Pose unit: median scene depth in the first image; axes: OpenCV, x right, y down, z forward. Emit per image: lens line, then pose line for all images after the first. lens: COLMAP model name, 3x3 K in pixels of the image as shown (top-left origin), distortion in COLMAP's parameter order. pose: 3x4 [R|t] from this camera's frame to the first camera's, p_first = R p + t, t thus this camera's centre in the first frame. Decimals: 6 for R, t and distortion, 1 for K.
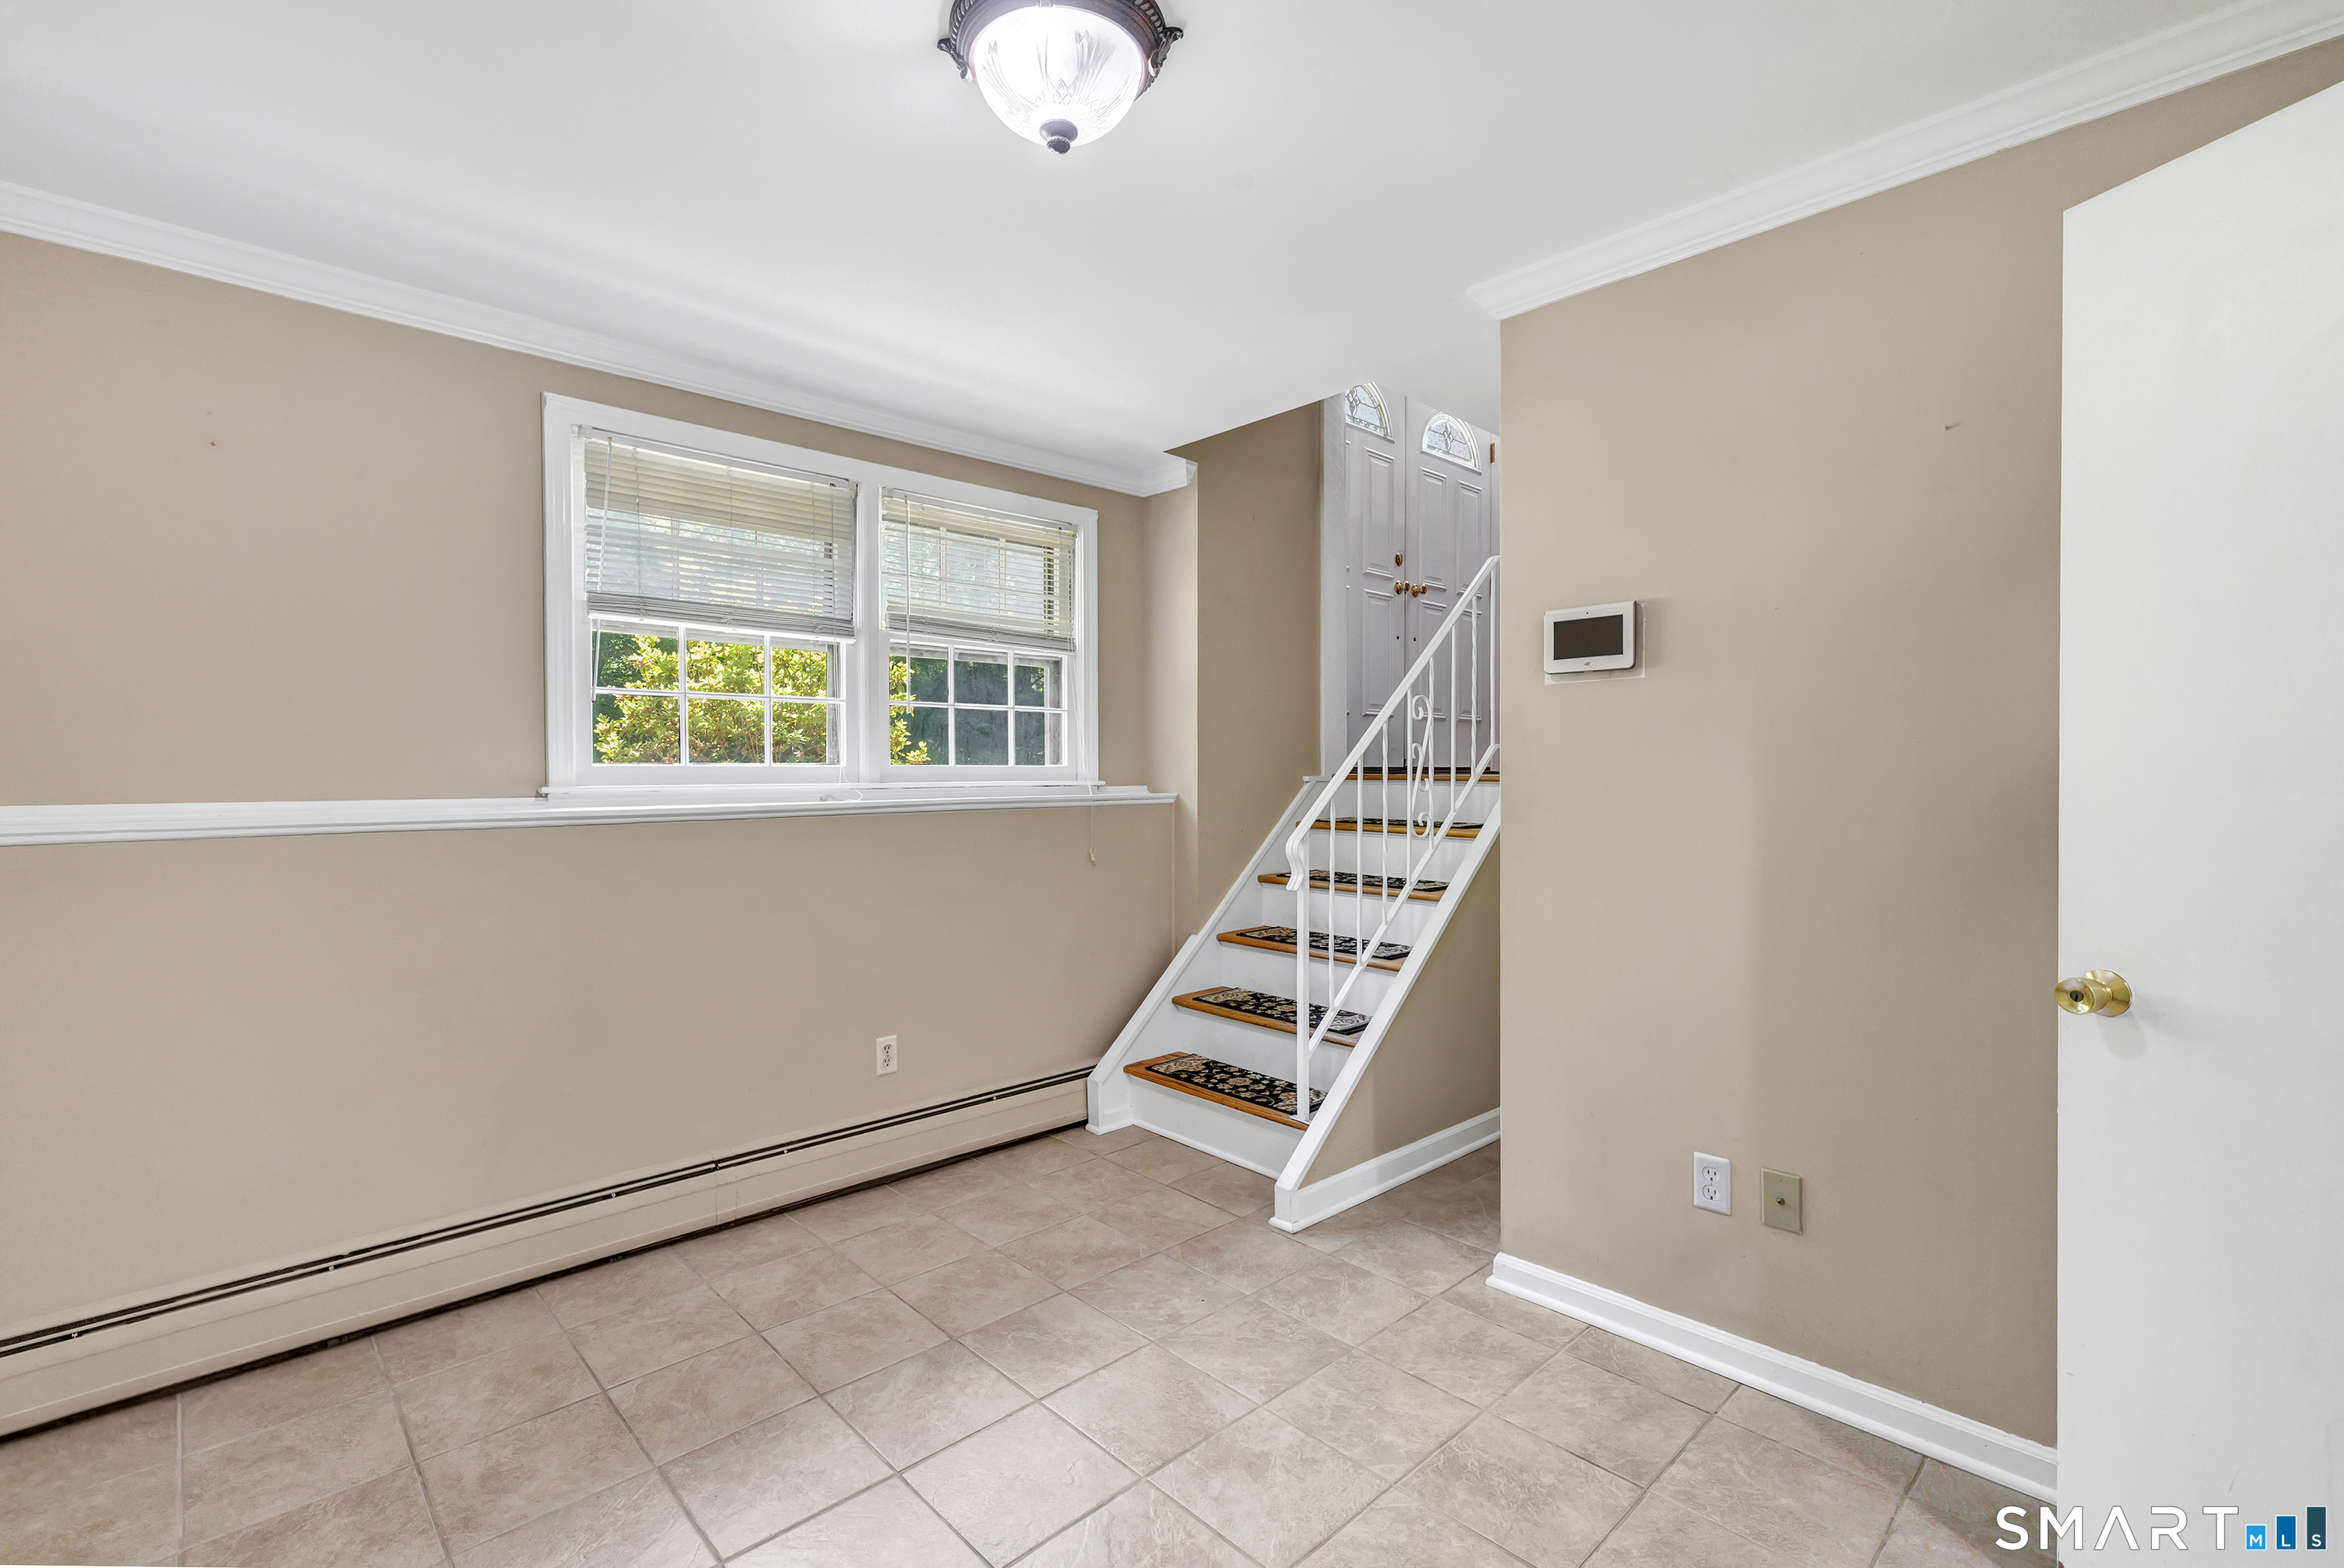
lens RADIAL K [[1053.0, 0, 1172.0], [0, 1053.0, 784.0], [0, 0, 1]] dist [0.000596, -0.000020]
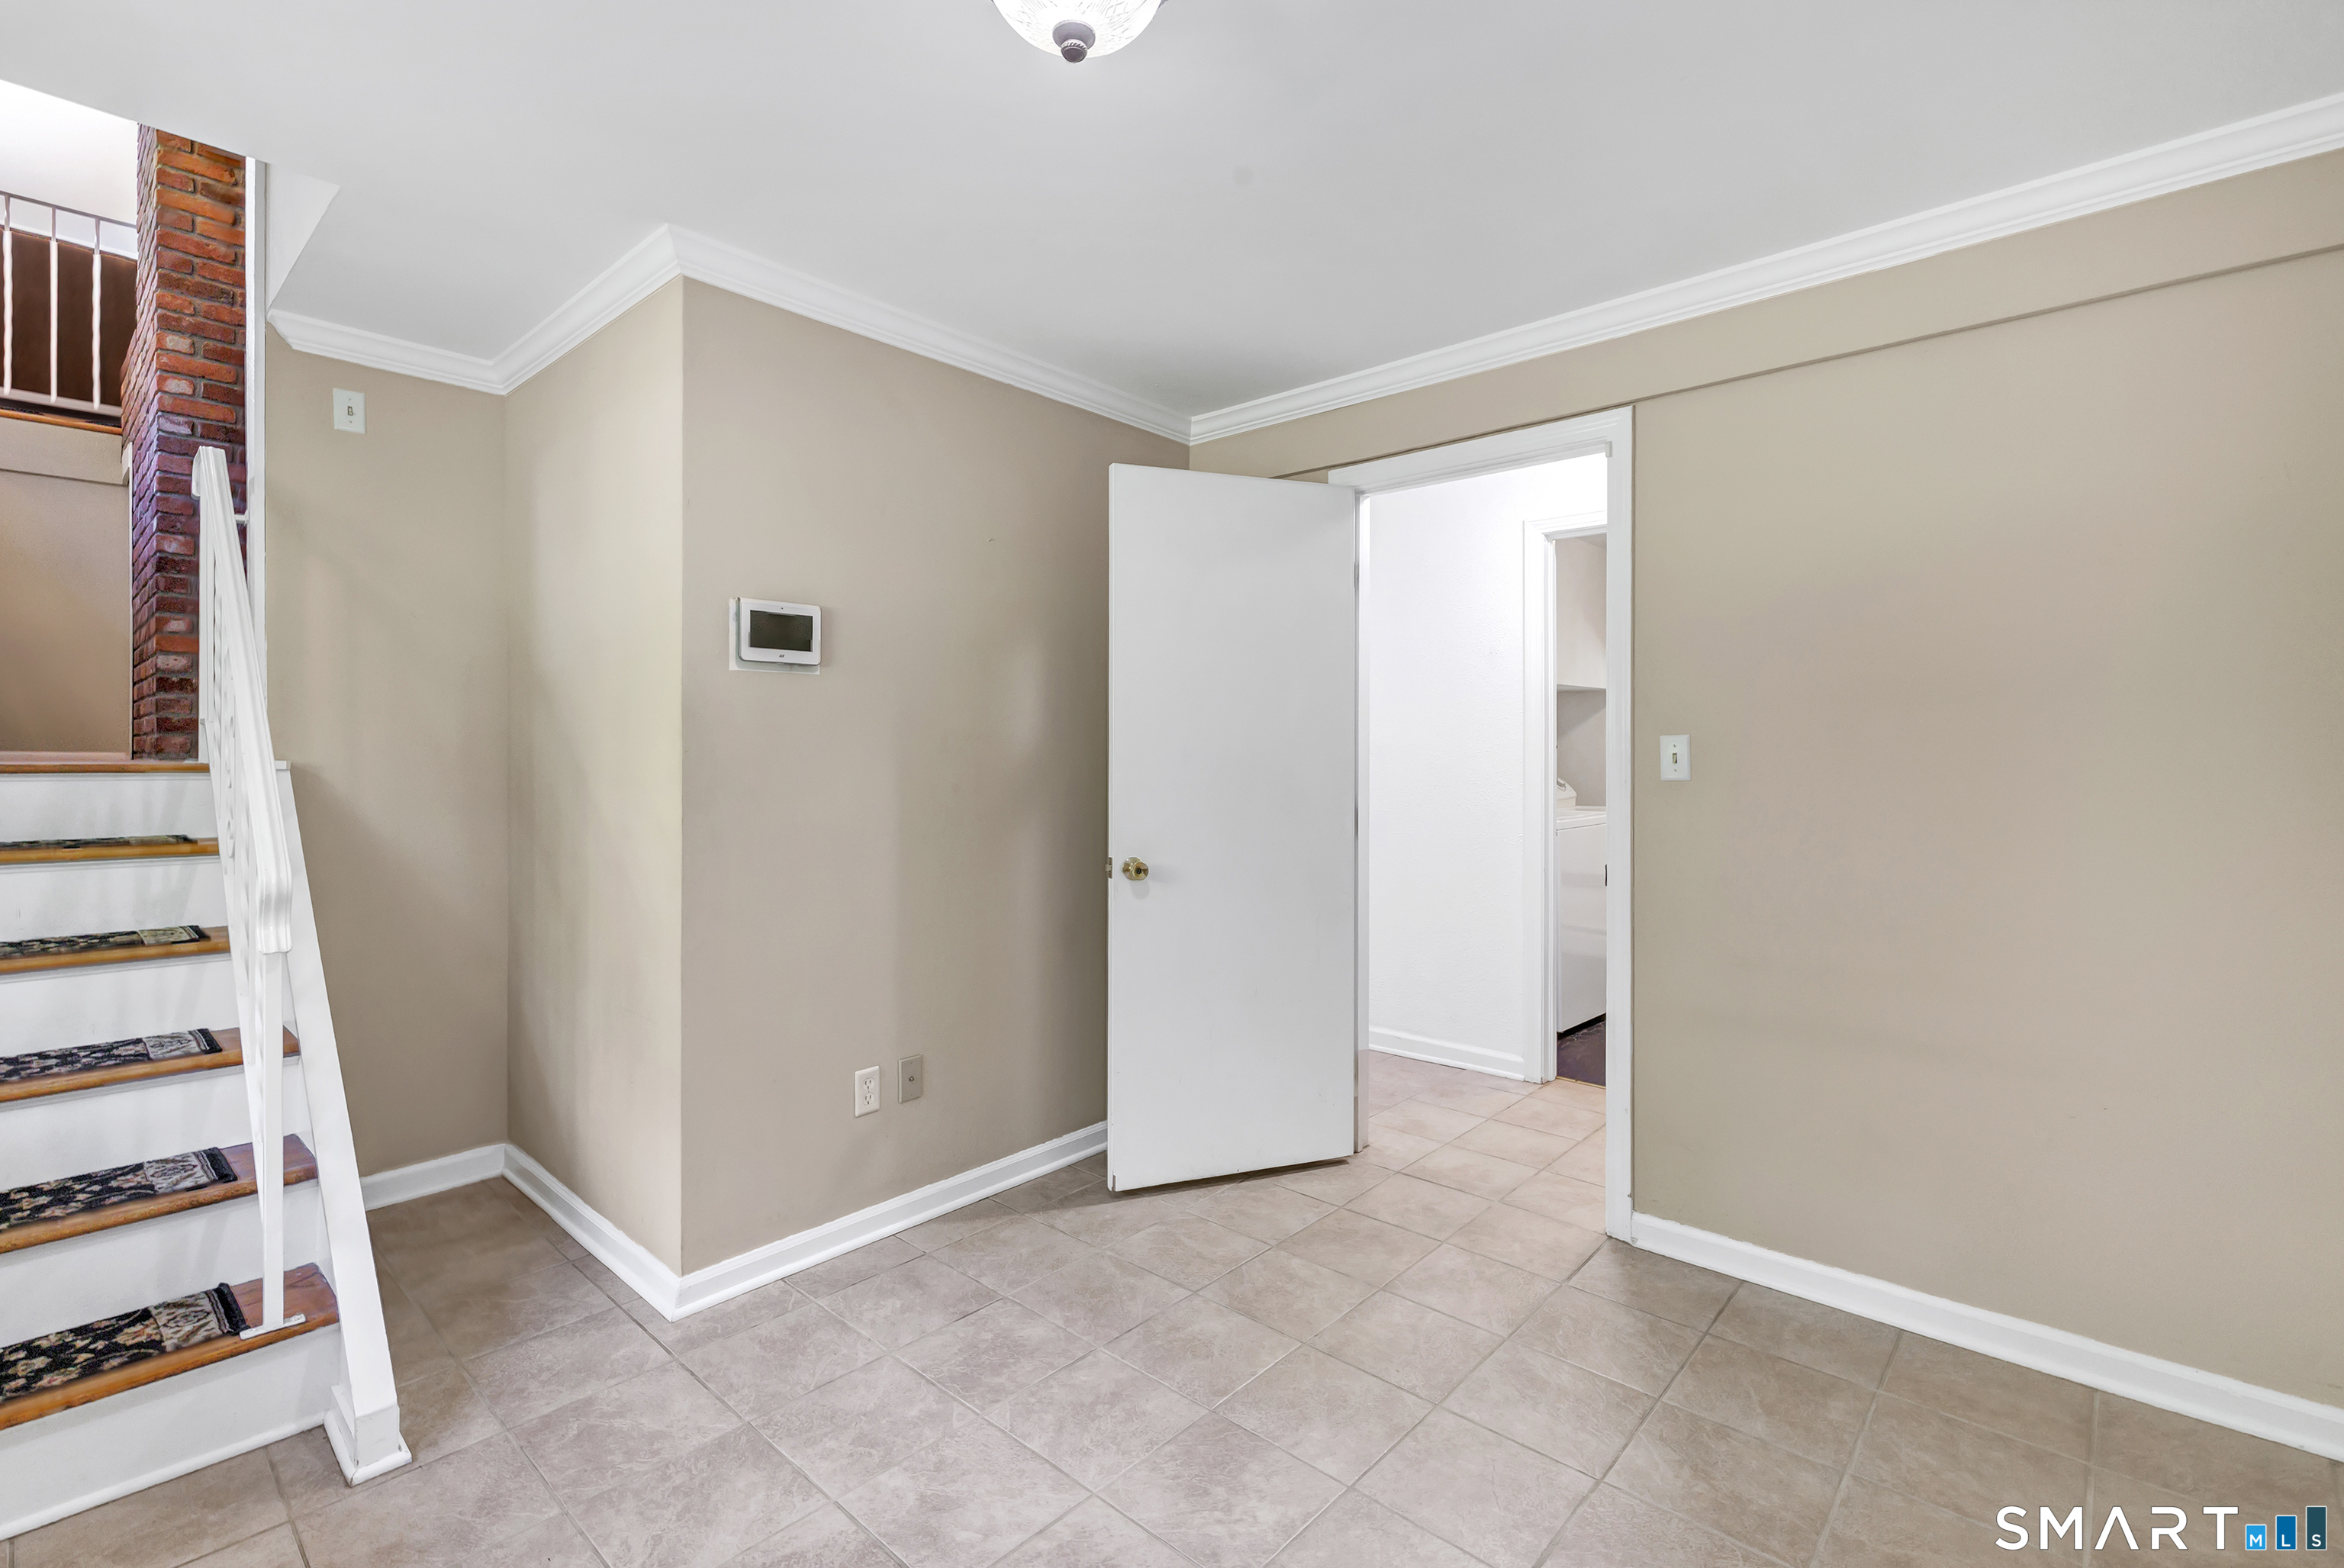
lens RADIAL K [[1039.6, 0, 1169.6], [0, 1039.6, 752.9], [0, 0, 1]] dist [-0.000382, -0.000140]
pose [[-0.076148, 0.004056, 0.997088, -0.736369], [0.011460, 0.999929, -0.003192, -0.008707], [-0.997031, 0.011184, -0.076189, 0.743196]]
